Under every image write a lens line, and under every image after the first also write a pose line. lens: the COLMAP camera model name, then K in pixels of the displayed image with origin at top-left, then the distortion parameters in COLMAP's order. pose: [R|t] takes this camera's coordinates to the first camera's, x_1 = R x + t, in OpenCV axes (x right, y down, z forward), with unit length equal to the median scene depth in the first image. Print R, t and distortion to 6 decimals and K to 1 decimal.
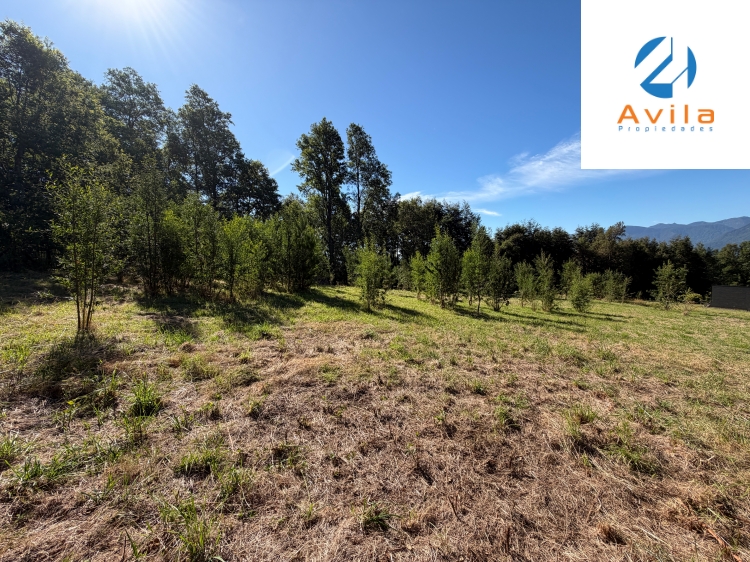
lens RADIAL K [[296.2, 0, 373.9], [0, 296.2, 283.0], [0, 0, 1]] dist [-0.004418, 0.001081]
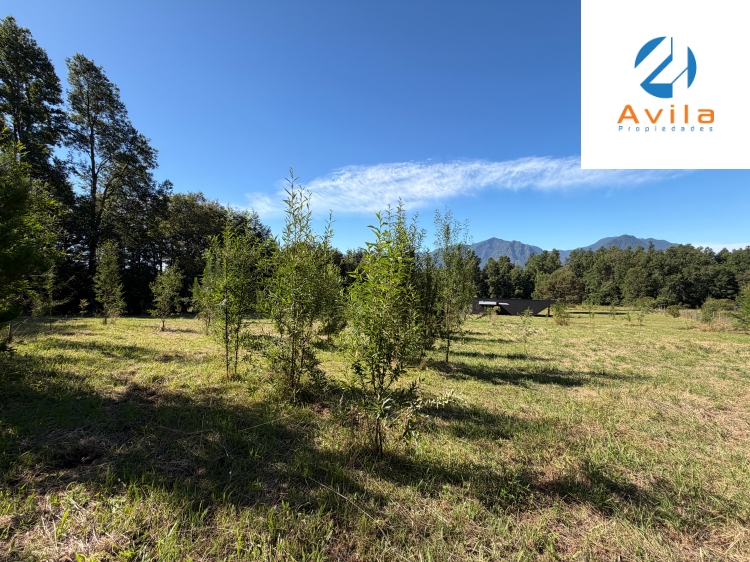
lens RADIAL K [[296.2, 0, 374.2], [0, 296.2, 283.7], [0, 0, 1]] dist [-0.004418, 0.001081]
pose [[0.735941, 0.001602, 0.677043, -0.037362], [0.033928, 0.998654, -0.039242, -0.009018], [-0.676194, 0.051851, 0.734896, 0.145011]]
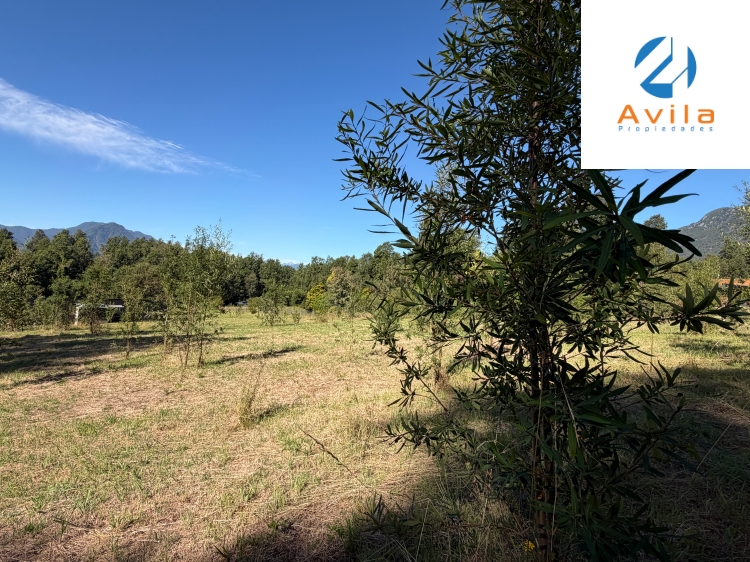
lens RADIAL K [[376.0, 0, 372.4], [0, 376.0, 282.5], [0, 0, 1]] dist [0.002888, -0.000238]
pose [[-0.472089, 0.000916, 0.881550, -0.126097], [0.004348, 0.999990, 0.001289, -0.022076], [-0.881540, 0.004442, -0.472088, 0.518552]]
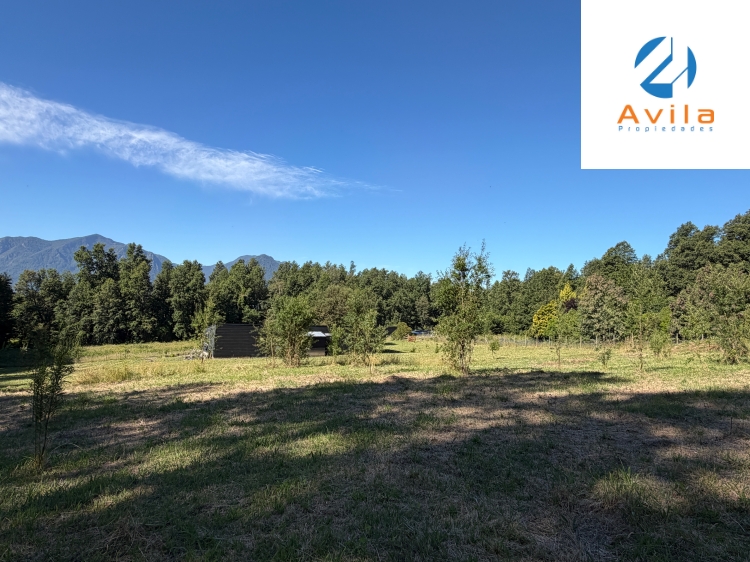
lens RADIAL K [[443.6, 0, 372.0], [0, 443.6, 285.7], [0, 0, 1]] dist [0.002525, -0.001143]
pose [[-0.127030, 0.060873, 0.990029, 0.104537], [0.037078, 0.997709, -0.056588, -0.008915], [-0.991206, 0.029520, -0.128996, 0.682019]]
